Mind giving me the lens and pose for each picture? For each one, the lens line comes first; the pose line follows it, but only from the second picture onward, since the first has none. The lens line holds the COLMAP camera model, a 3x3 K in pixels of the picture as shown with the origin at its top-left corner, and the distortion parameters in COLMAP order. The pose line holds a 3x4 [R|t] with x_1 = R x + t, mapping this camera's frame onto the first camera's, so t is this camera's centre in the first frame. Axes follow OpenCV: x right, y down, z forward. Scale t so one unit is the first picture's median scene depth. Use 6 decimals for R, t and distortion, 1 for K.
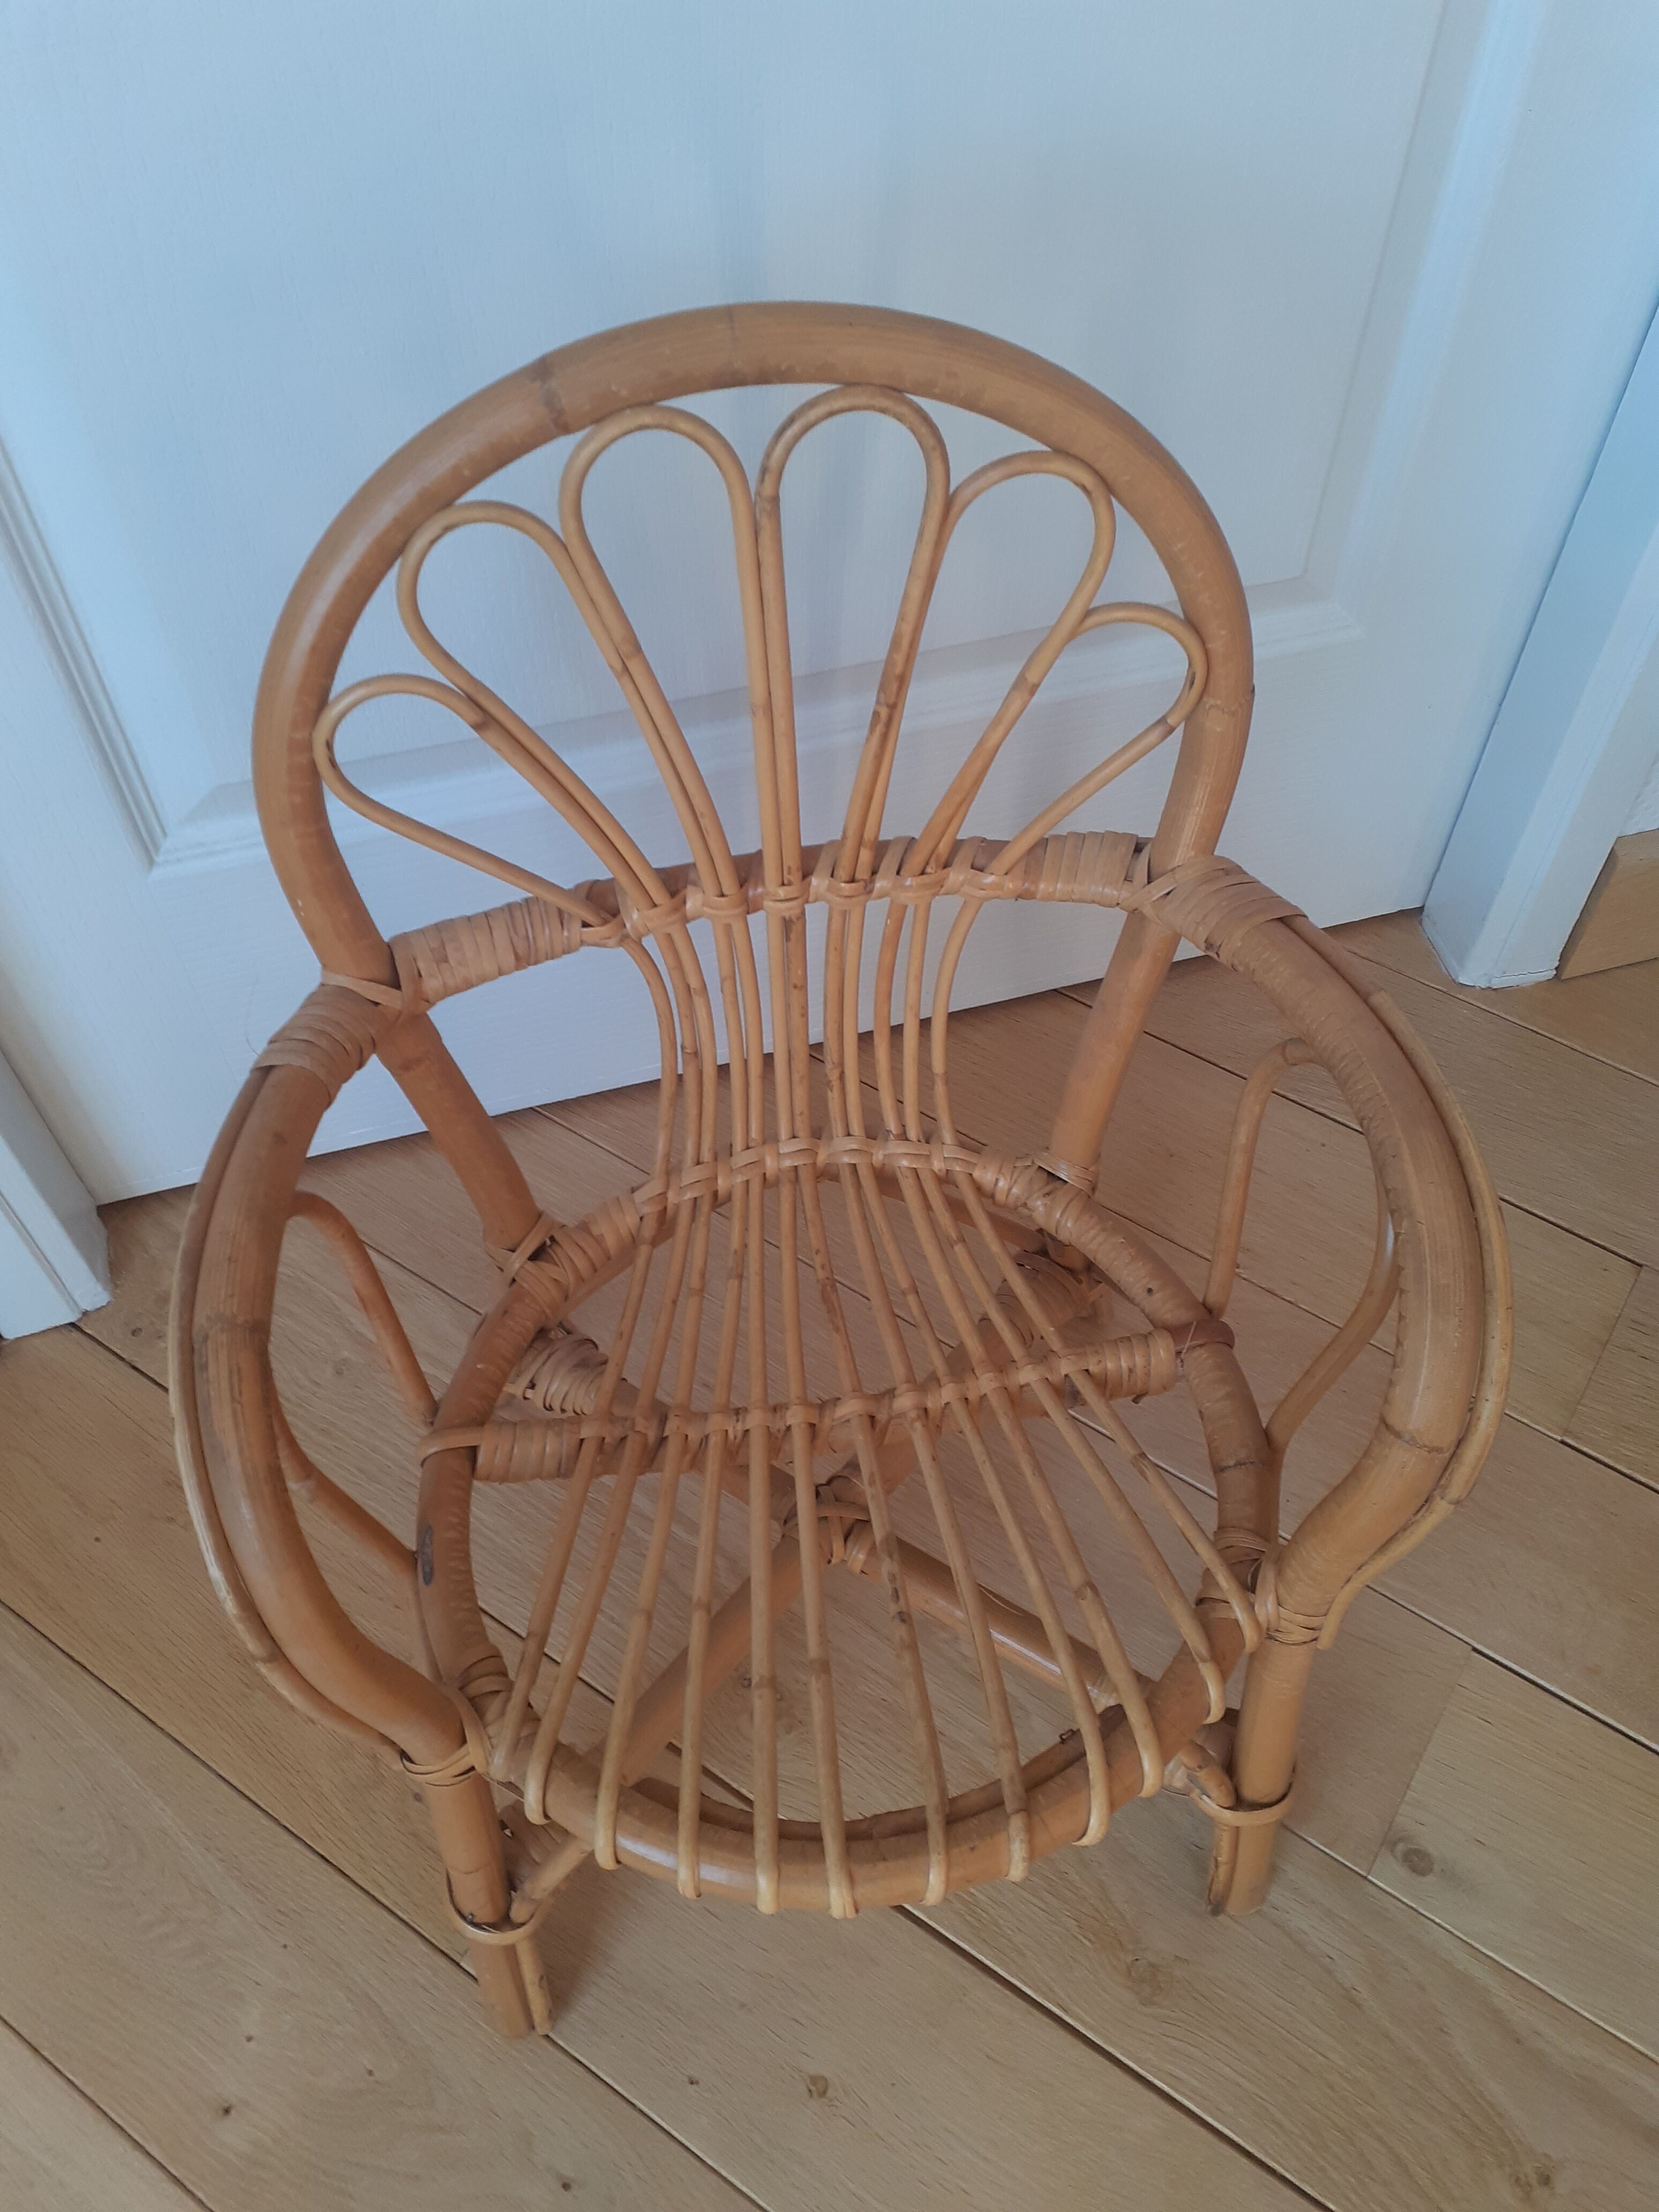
lens RADIAL K [[1718.9, 0, 832.1], [0, 1718.9, 1147.3], [0, 0, 1]] dist [0.085498, -0.085619]
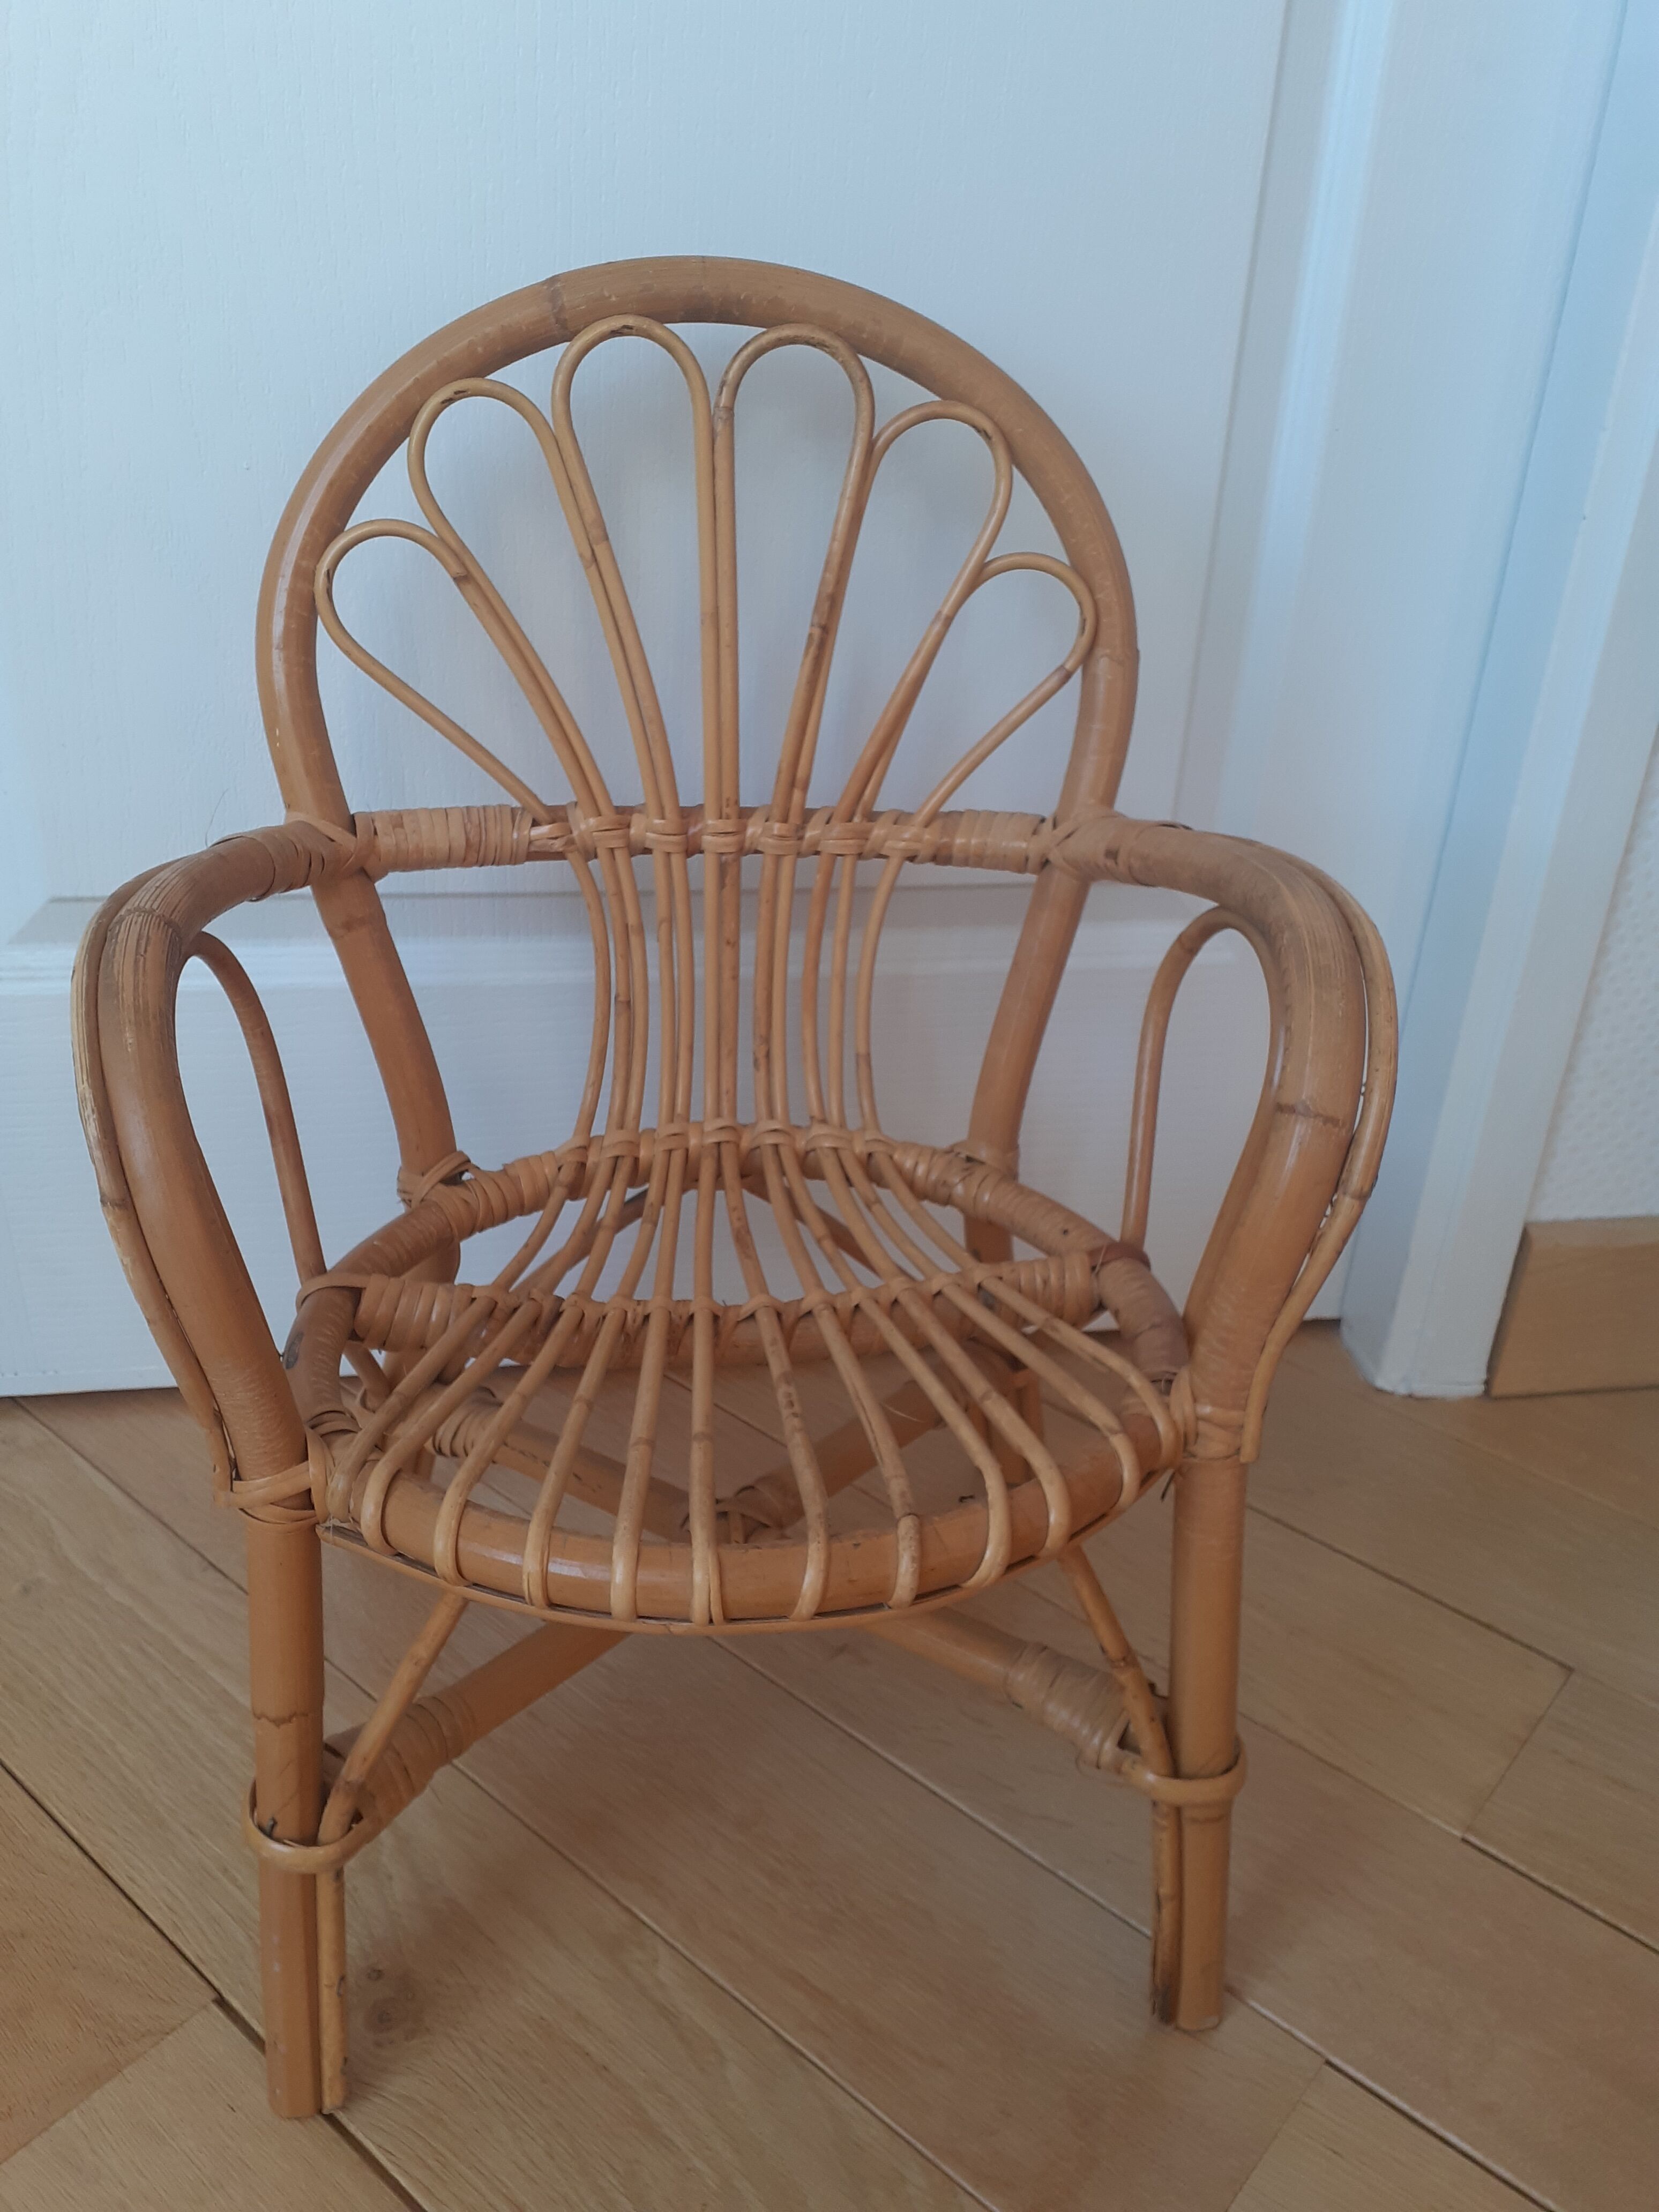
lens RADIAL K [[1774.6, 0, 836.8], [0, 1774.6, 1229.5], [0, 0, 1]] dist [0.130994, -0.236179]
pose [[0.998923, 0.045903, 0.006743, 0.049426], [-0.038680, 0.904214, -0.425324, 0.563233], [-0.025621, 0.424605, 0.905016, 0.083965]]
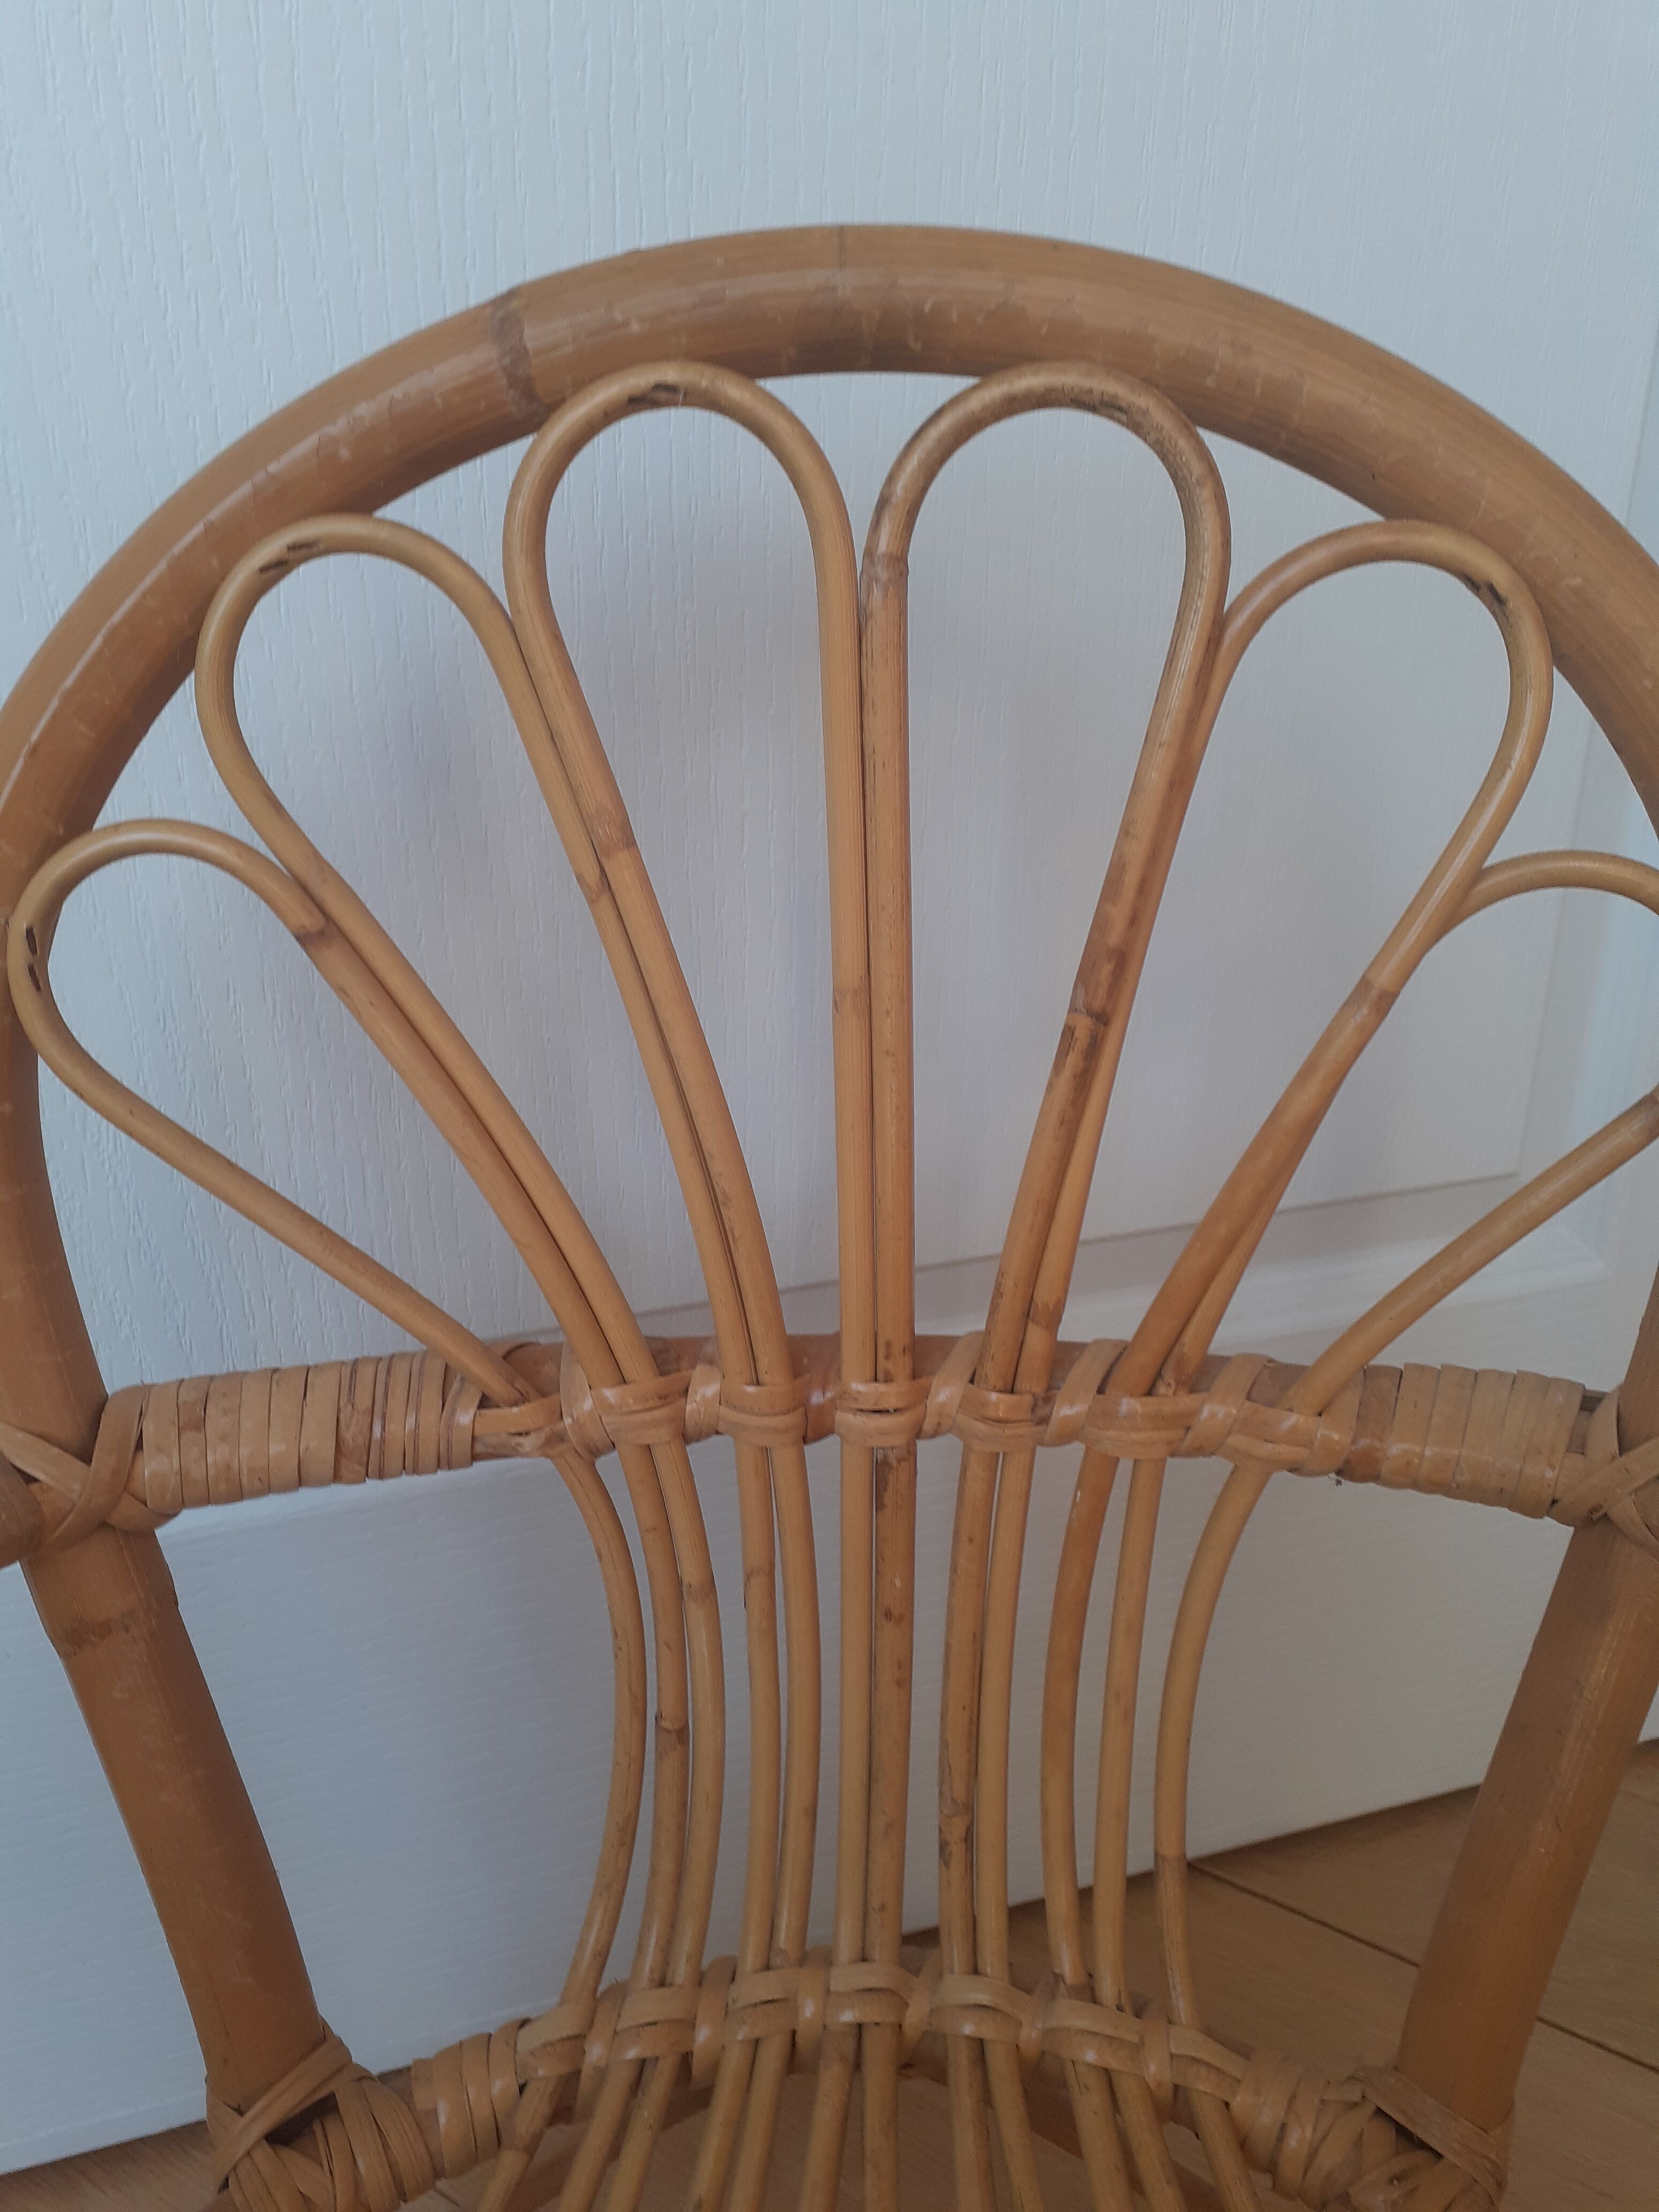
lens RADIAL K [[1774.6, 0, 836.8], [0, 1774.6, 1229.5], [0, 0, 1]] dist [0.130994, -0.236179]
pose [[0.982176, 0.072029, -0.173614, 0.050507], [-0.146647, 0.871433, -0.468080, 0.061851], [0.117578, 0.485197, 0.866464, 0.509391]]
